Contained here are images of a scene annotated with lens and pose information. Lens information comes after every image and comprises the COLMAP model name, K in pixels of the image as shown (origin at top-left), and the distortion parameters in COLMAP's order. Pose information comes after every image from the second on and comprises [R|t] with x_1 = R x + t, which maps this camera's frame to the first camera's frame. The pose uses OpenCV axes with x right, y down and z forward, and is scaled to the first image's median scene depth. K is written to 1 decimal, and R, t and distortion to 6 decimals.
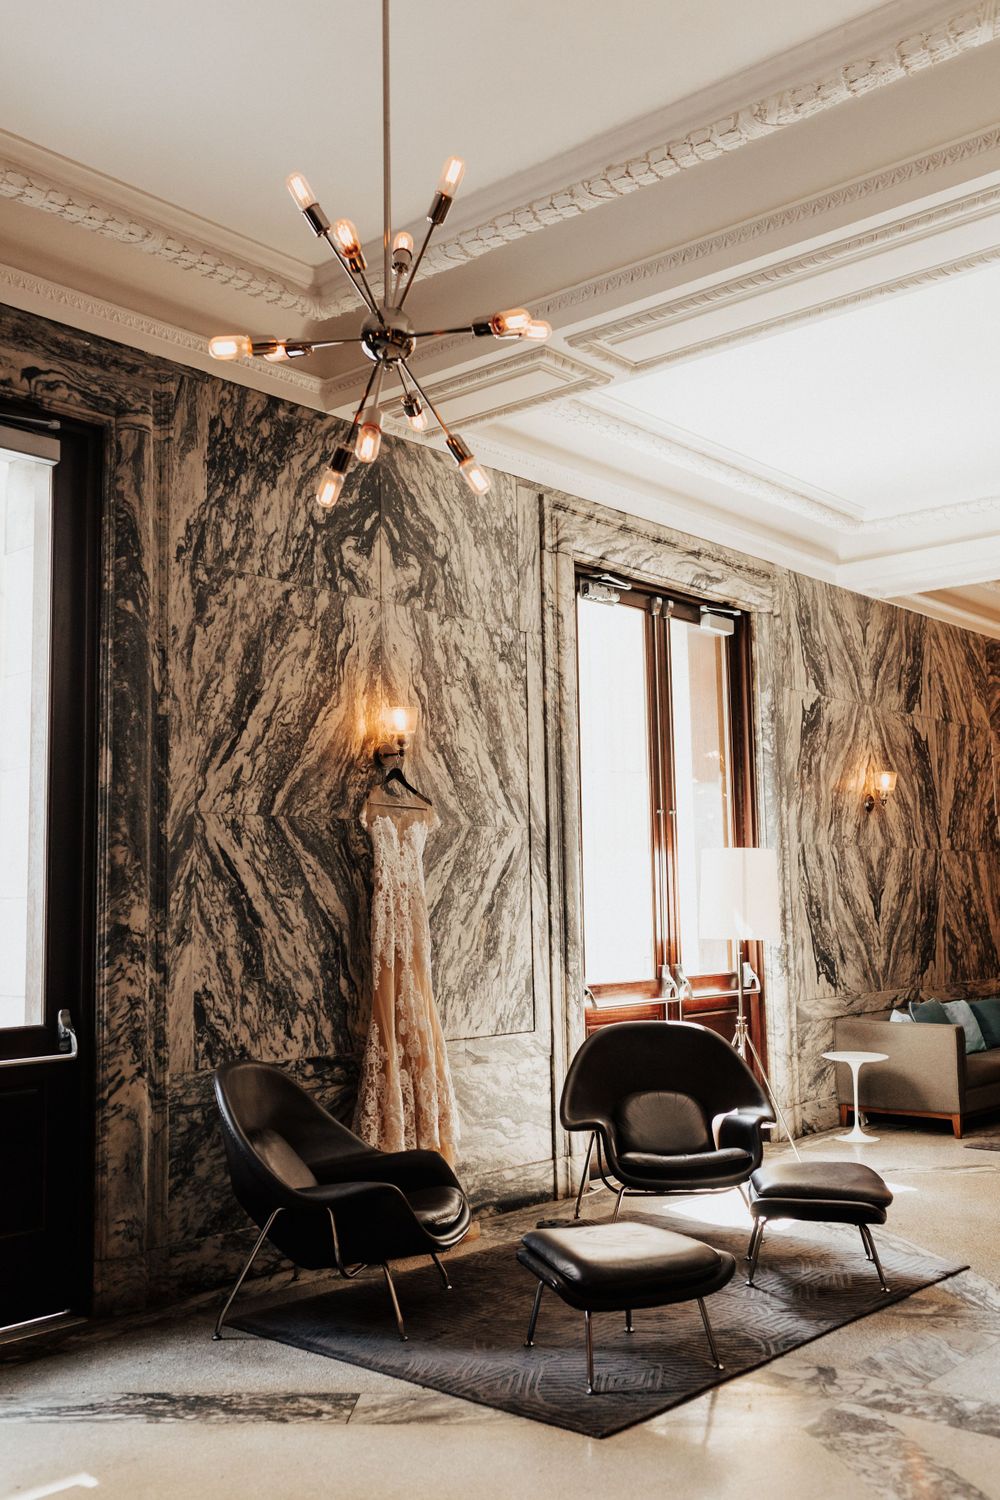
lens RADIAL K [[1413.2, 0, 500.0], [0, 1413.2, 750.0], [0, 0, 1]] dist [-0.006072, 0.002170]
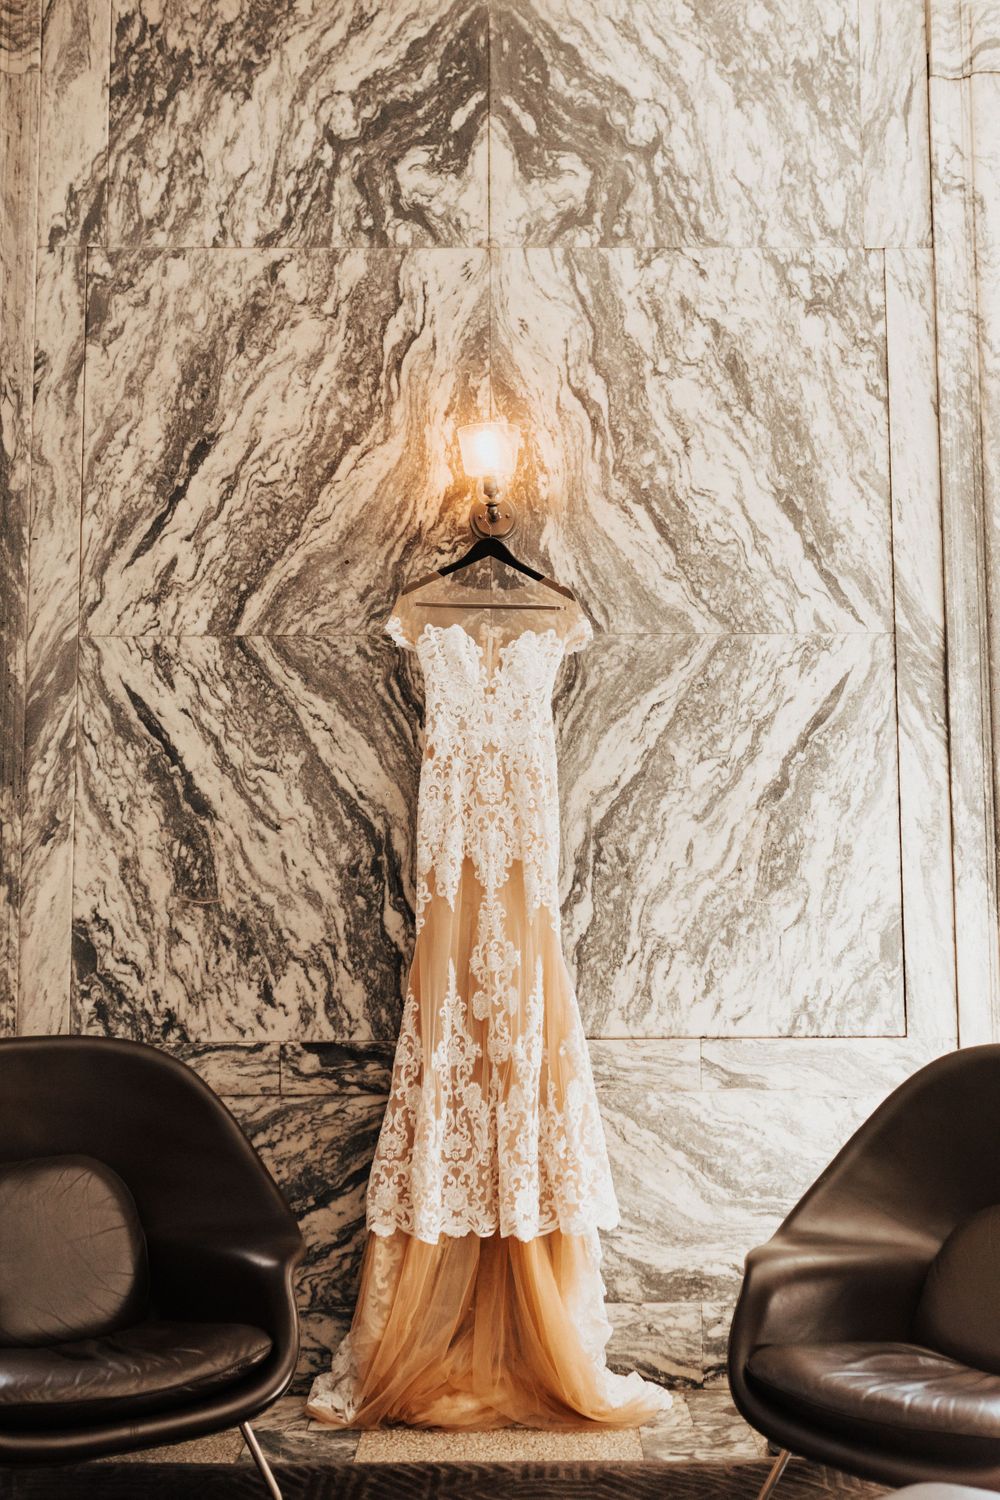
lens RADIAL K [[1413.2, 0, 500.0], [0, 1413.2, 750.0], [0, 0, 1]] dist [-0.006072, 0.002170]
pose [[0.671880, -0.046084, -0.739225, 0.346276], [0.077587, 0.996950, 0.008368, 0.095675], [0.736585, -0.062977, 0.673407, 0.652356]]
